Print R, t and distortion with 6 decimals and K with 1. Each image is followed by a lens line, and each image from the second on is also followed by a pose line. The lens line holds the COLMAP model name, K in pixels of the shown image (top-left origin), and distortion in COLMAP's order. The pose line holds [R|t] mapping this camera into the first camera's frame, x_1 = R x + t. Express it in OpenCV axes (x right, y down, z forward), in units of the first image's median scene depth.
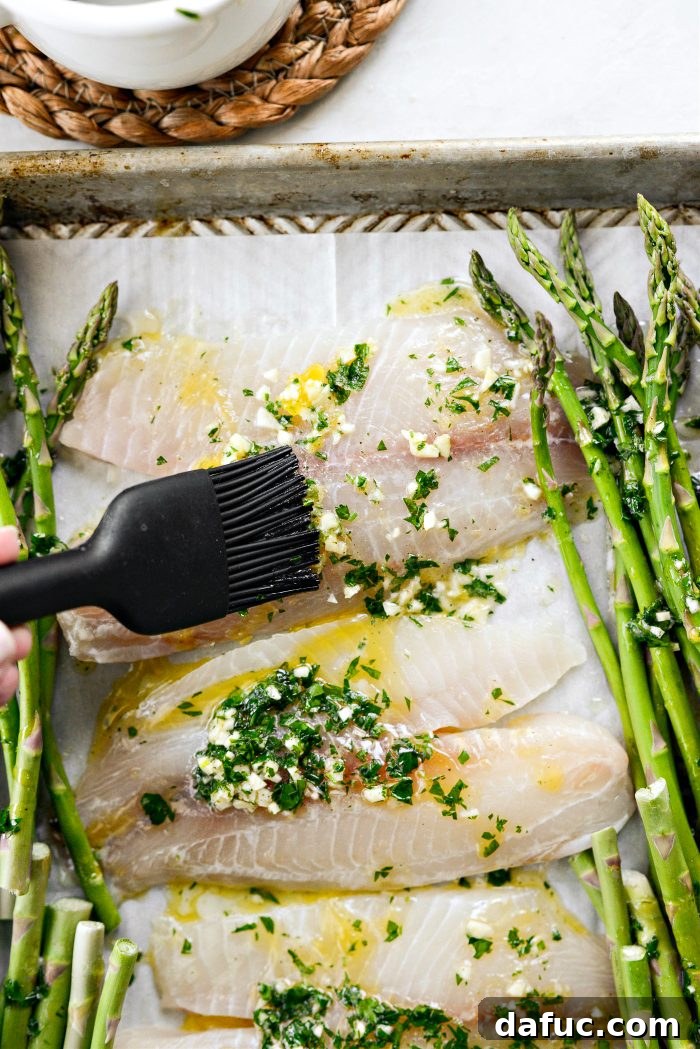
lens RADIAL K [[1844.3, 0, 345.8], [0, 1844.3, 589.9], [0, 0, 1]] dist [0.043226, 0.000000]
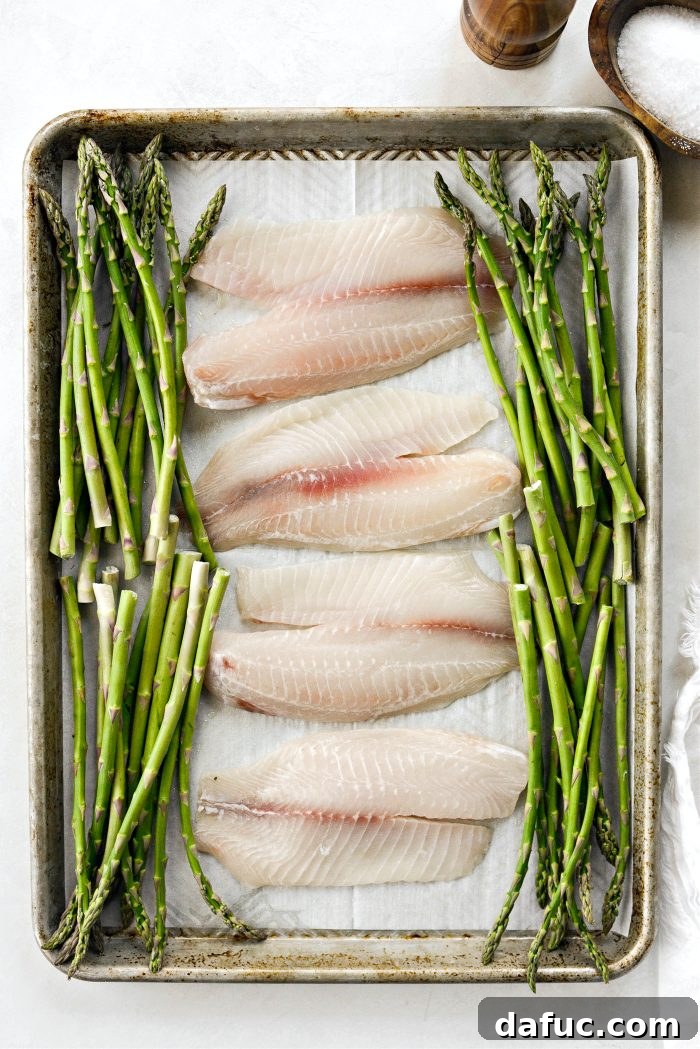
lens RADIAL K [[1844.3, 0, 348.4], [0, 1844.3, 521.4], [0, 0, 1]] dist [0.043226, 0.000000]
pose [[0.999695, 0.024257, -0.004594, 0.003465], [-0.024325, 0.999586, -0.015398, 0.164764], [0.004218, 0.015505, 0.999871, -0.691523]]
